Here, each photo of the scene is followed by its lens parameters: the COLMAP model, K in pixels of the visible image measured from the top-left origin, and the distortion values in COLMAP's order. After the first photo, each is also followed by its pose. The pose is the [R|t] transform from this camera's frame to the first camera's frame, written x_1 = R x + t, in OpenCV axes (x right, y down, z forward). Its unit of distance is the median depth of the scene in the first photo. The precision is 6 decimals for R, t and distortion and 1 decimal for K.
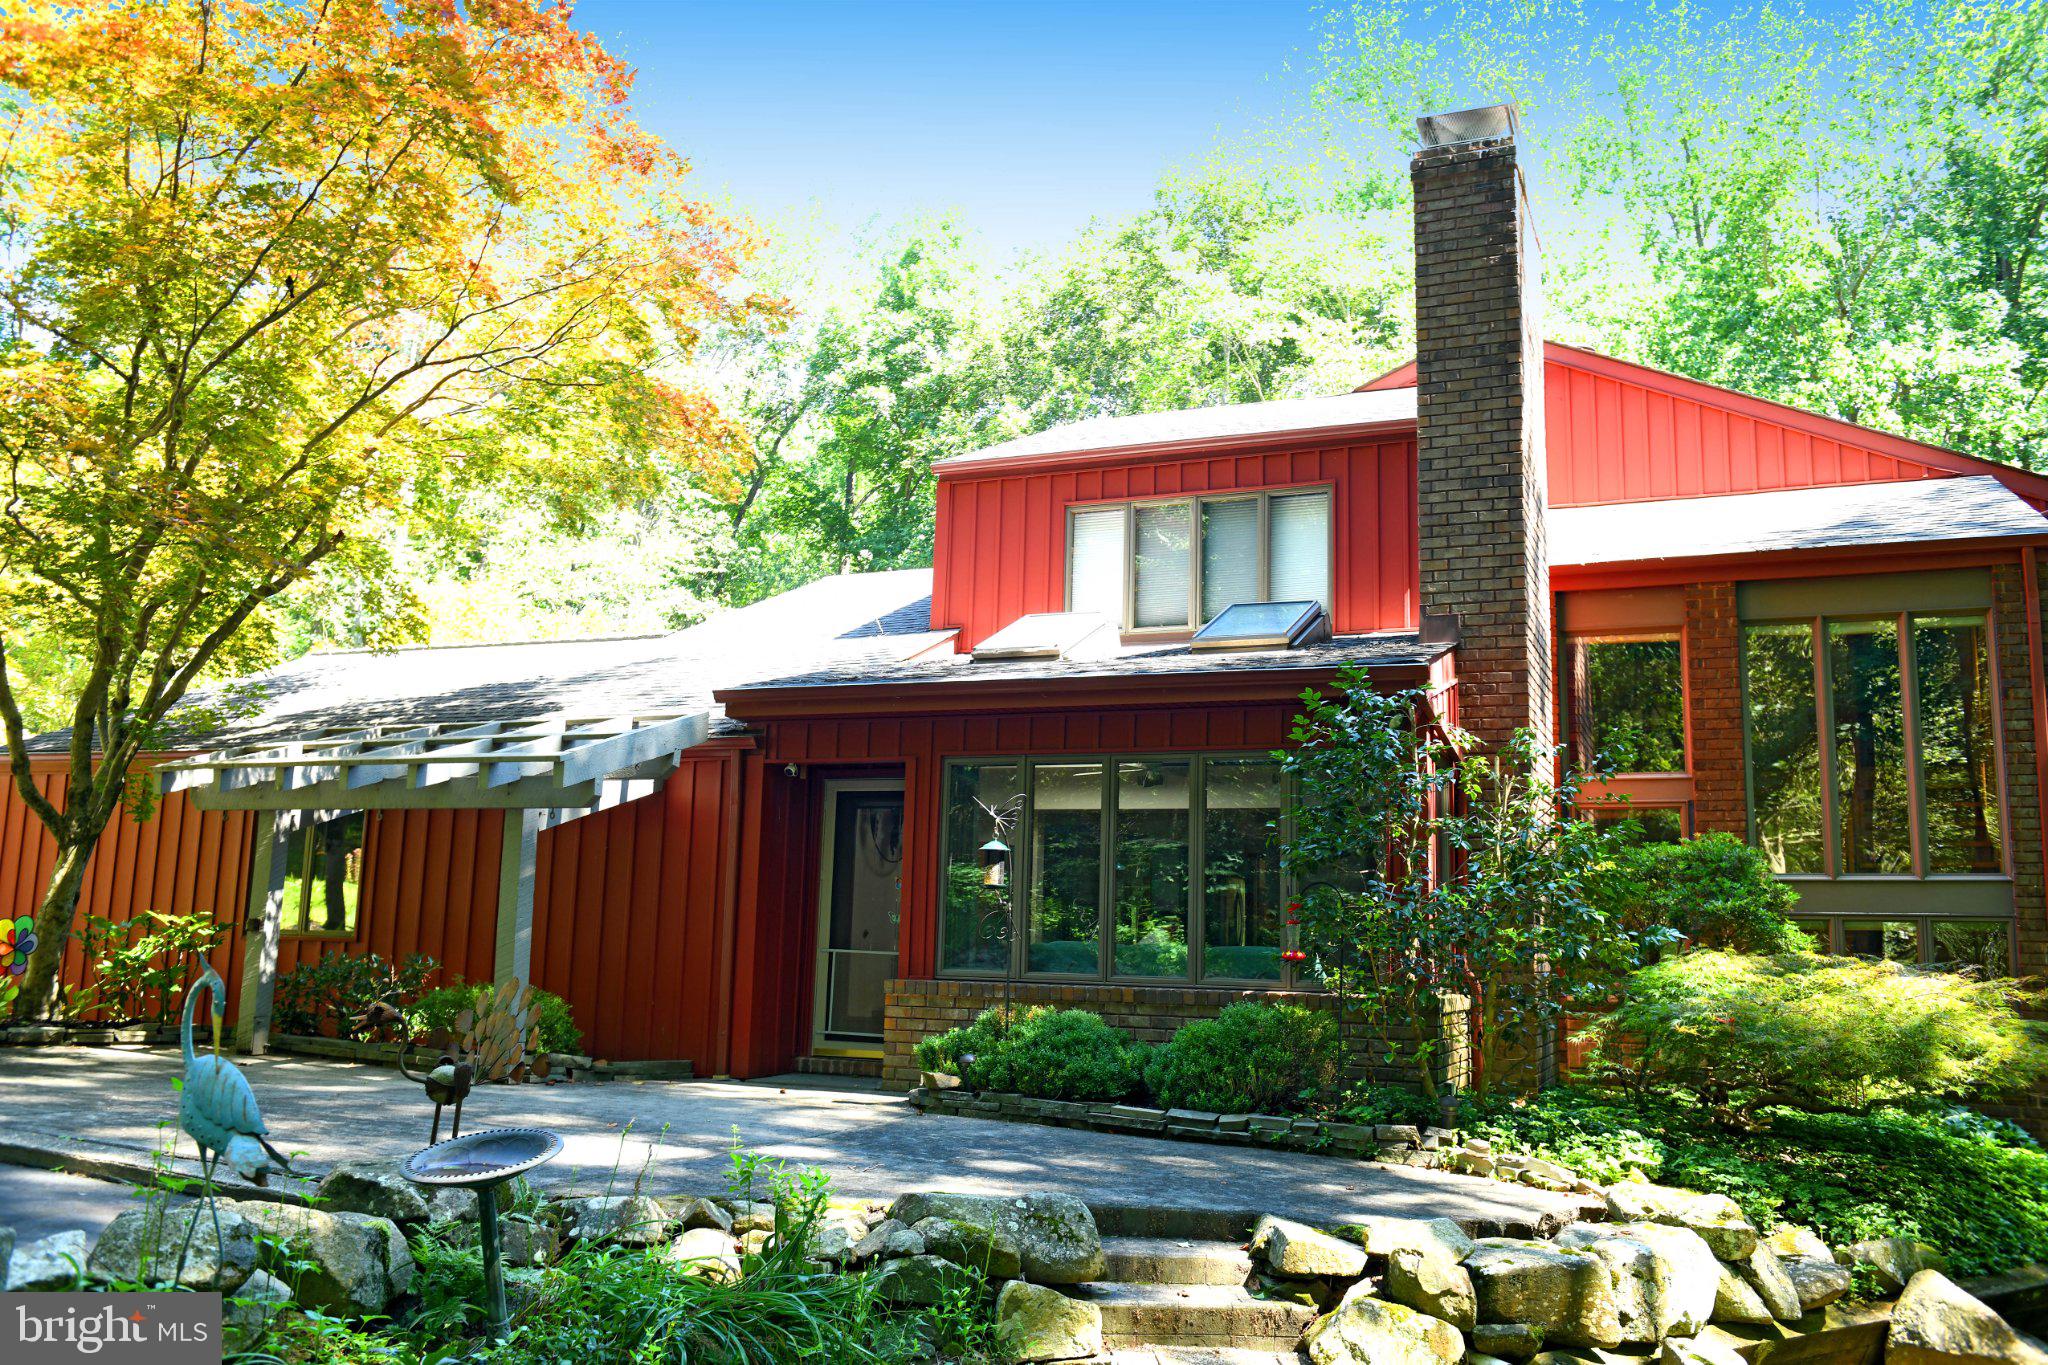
lens RADIAL K [[1685.6, 0, 1024.4], [0, 1685.6, 679.6], [0, 0, 1]] dist [-0.012770, -0.001925]
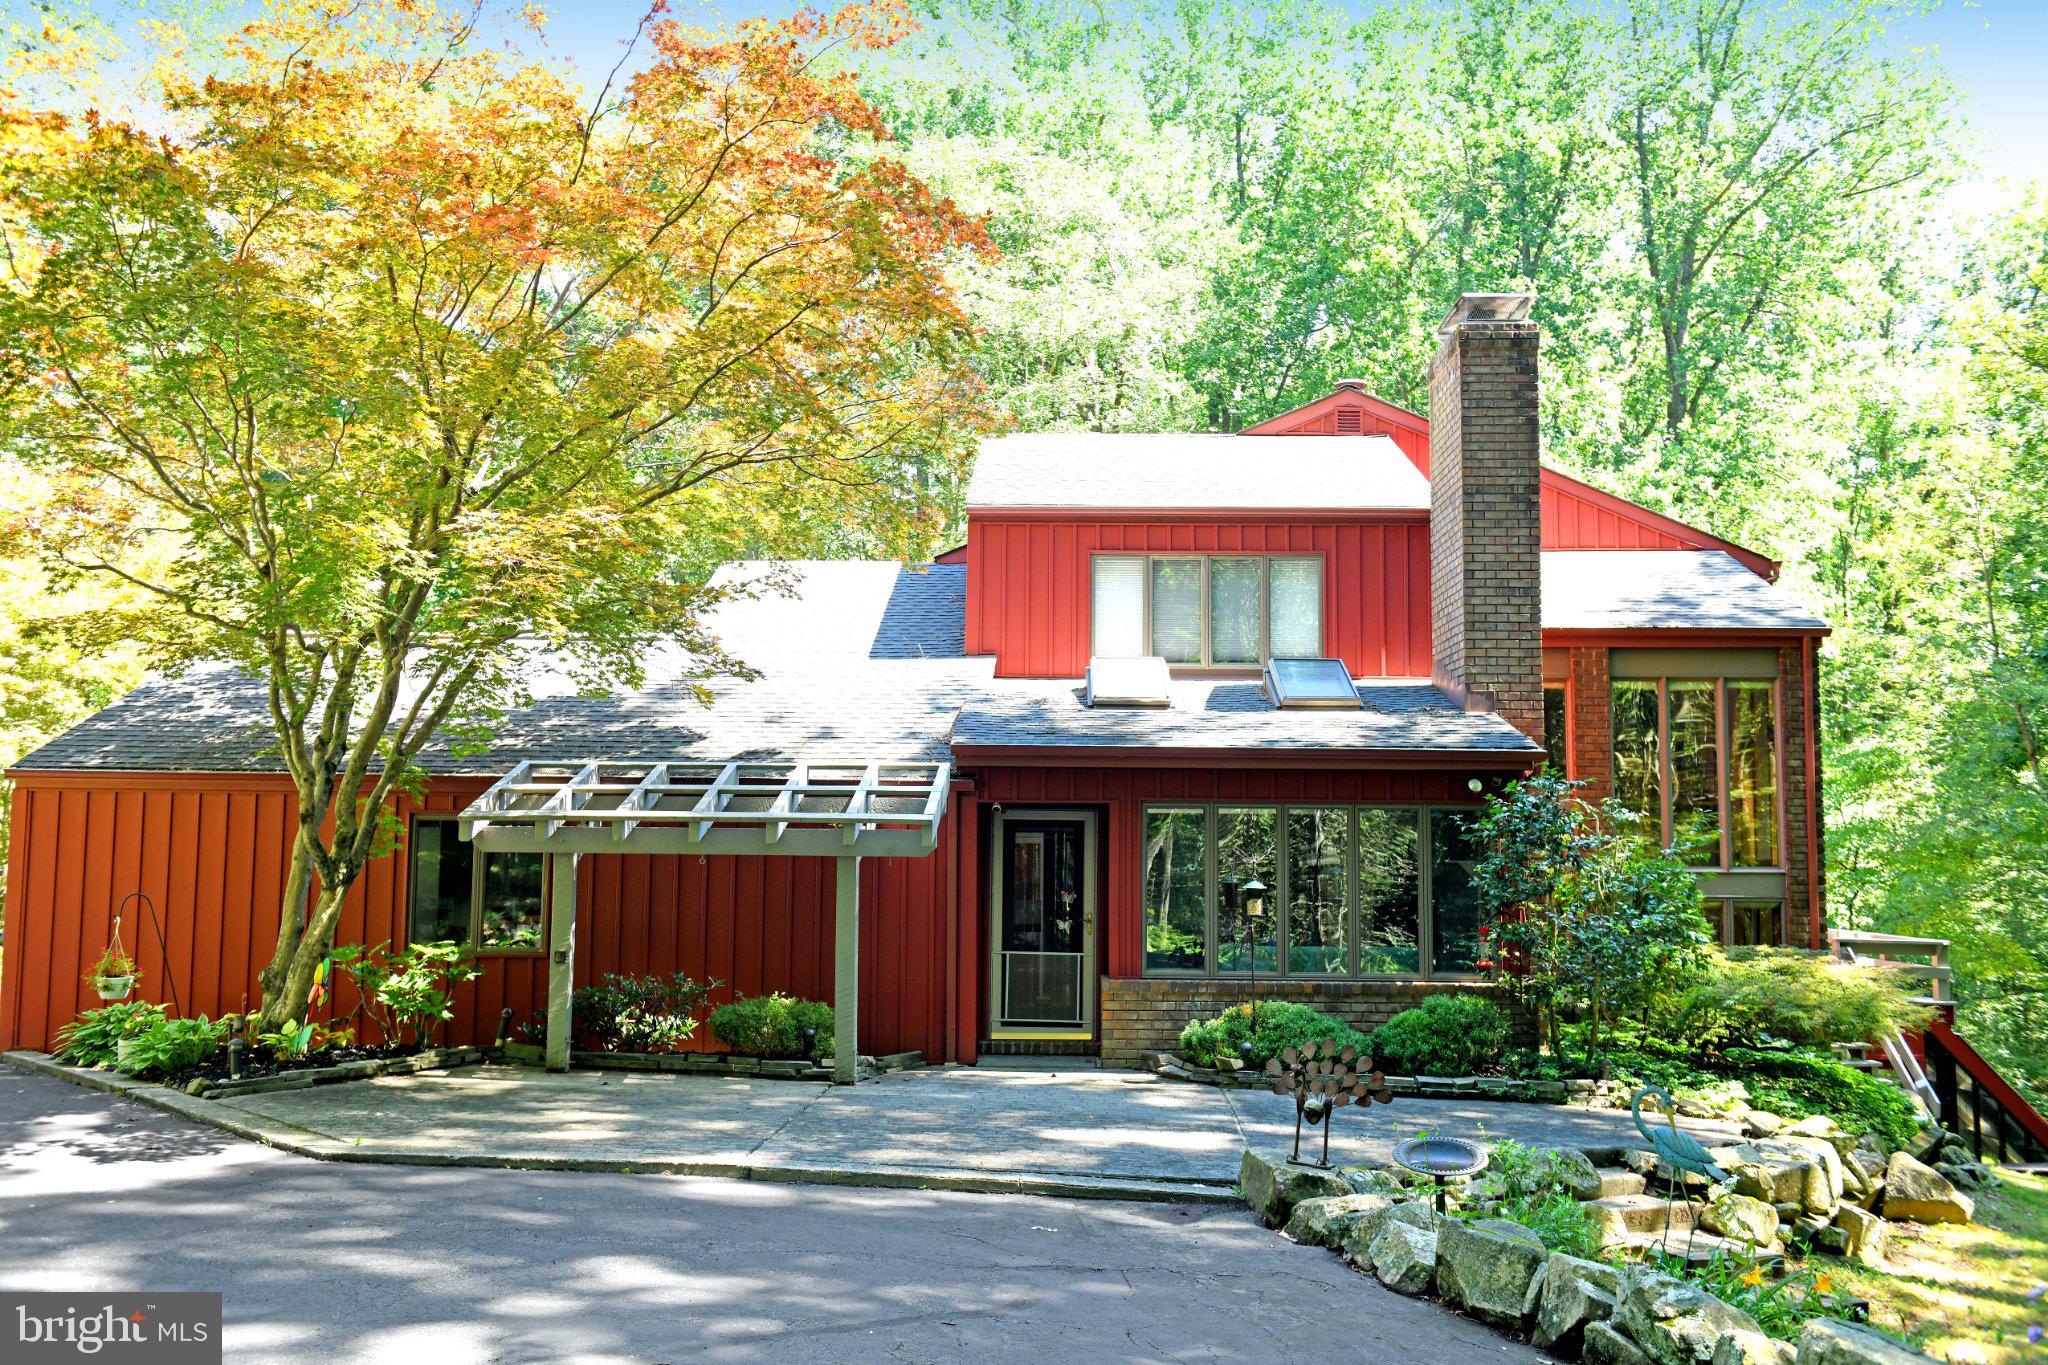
lens RADIAL K [[1904.9, 0, 1024.9], [0, 1904.9, 682.9], [0, 0, 1]] dist [0.023720, 0.000000]
pose [[0.929511, 0.011674, 0.368609, -0.611147], [-0.042965, 0.996121, 0.076796, -0.137708], [-0.366282, -0.087220, 0.926407, -0.252725]]
